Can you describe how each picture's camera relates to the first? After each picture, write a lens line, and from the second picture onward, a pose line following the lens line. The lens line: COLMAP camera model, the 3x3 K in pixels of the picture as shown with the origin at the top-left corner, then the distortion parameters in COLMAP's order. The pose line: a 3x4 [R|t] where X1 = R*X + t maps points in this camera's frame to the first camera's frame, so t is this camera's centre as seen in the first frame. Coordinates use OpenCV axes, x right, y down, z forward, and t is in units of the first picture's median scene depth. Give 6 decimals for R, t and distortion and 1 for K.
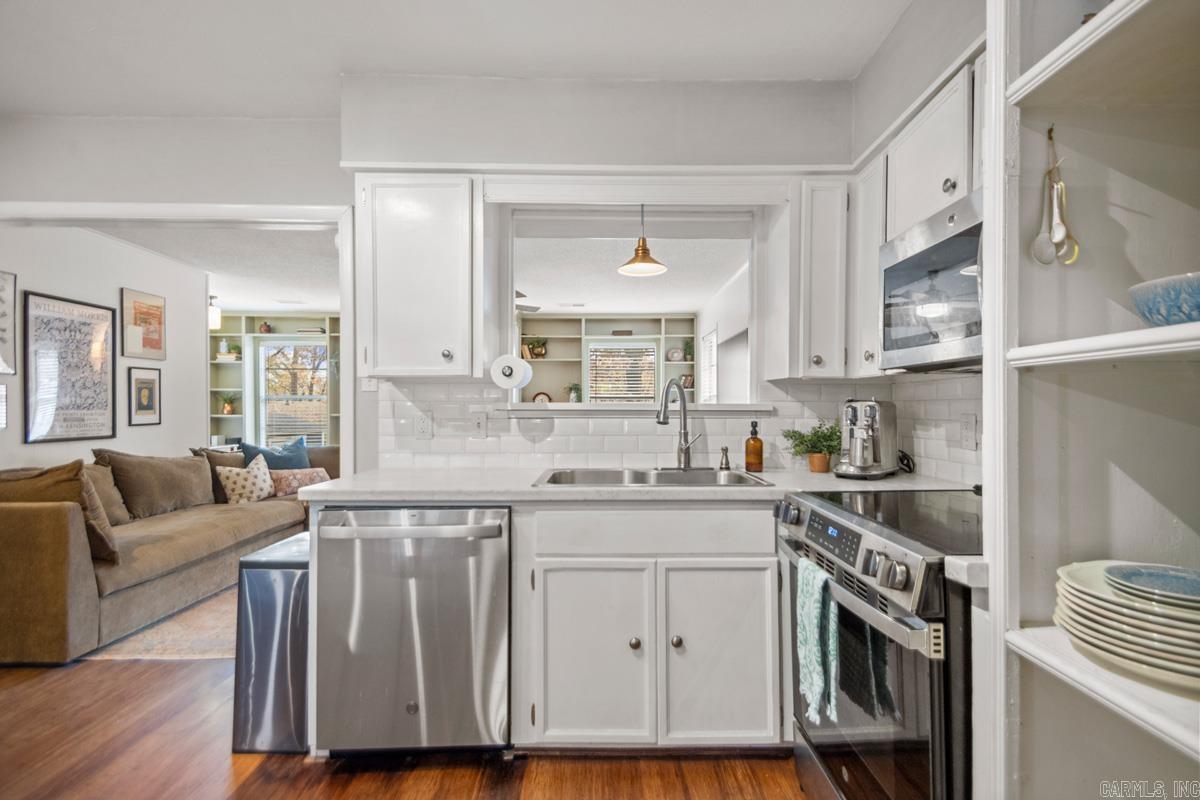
lens RADIAL K [[559.6, 0, 614.9], [0, 559.6, 411.2], [0, 0, 1]] dist [0.001507, -0.000684]
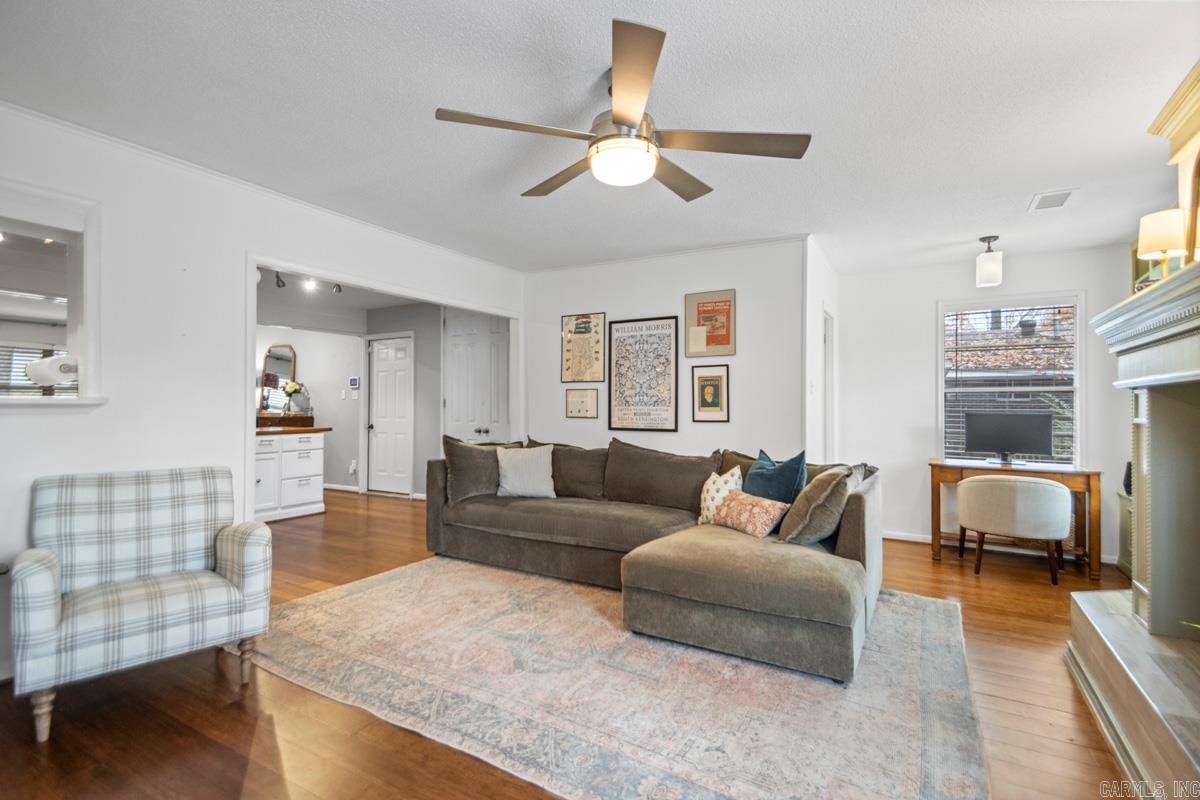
lens RADIAL K [[554.6, 0, 608.5], [0, 554.6, 401.7], [0, 0, 1]] dist [0.040893, -0.018777]
pose [[-0.527103, -0.009185, -0.849752, 0.111639], [-0.010405, 0.999936, -0.004354, -0.005389], [0.849738, 0.006547, -0.527165, 1.373554]]
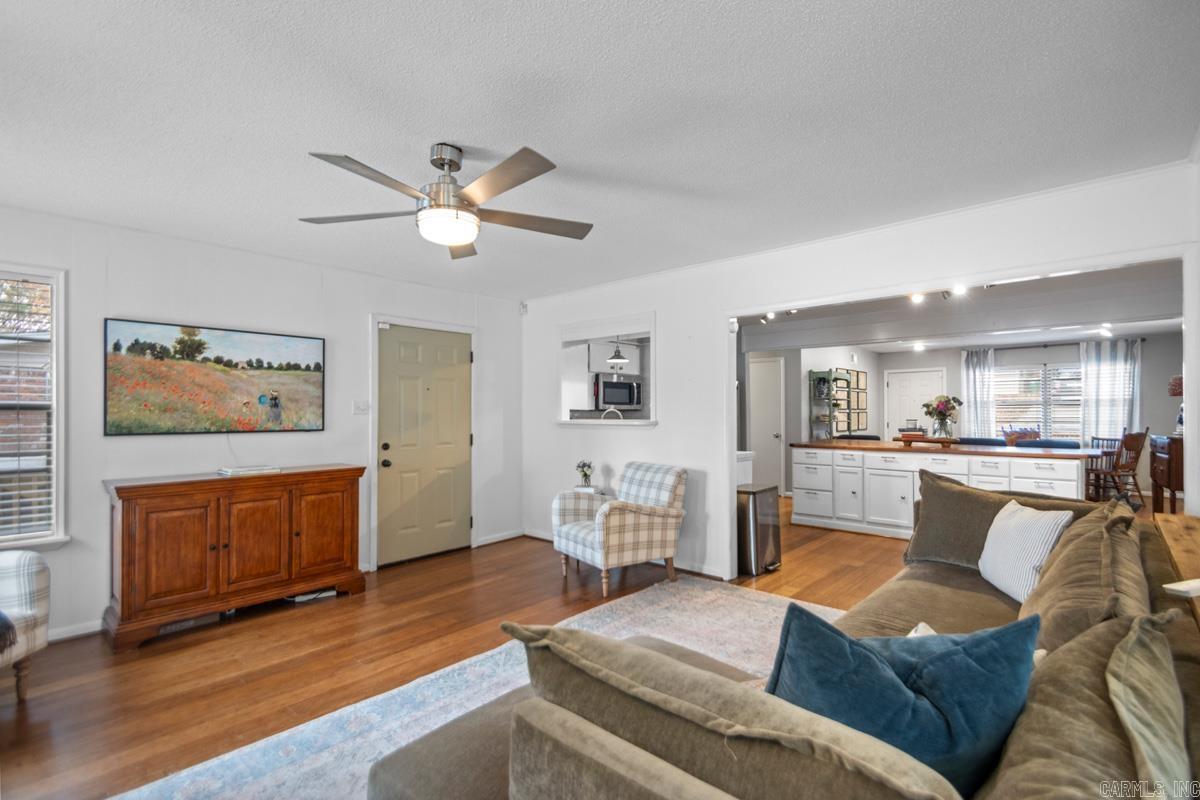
lens RADIAL K [[556.7, 0, 610.9], [0, 556.7, 407.1], [0, 0, 1]] dist [0.045829, -0.024097]
pose [[-0.733990, 0.009334, 0.679096, -0.780353], [0.007718, 0.999956, -0.005402, -0.028183], [-0.679116, 0.001276, -0.734030, 1.431800]]
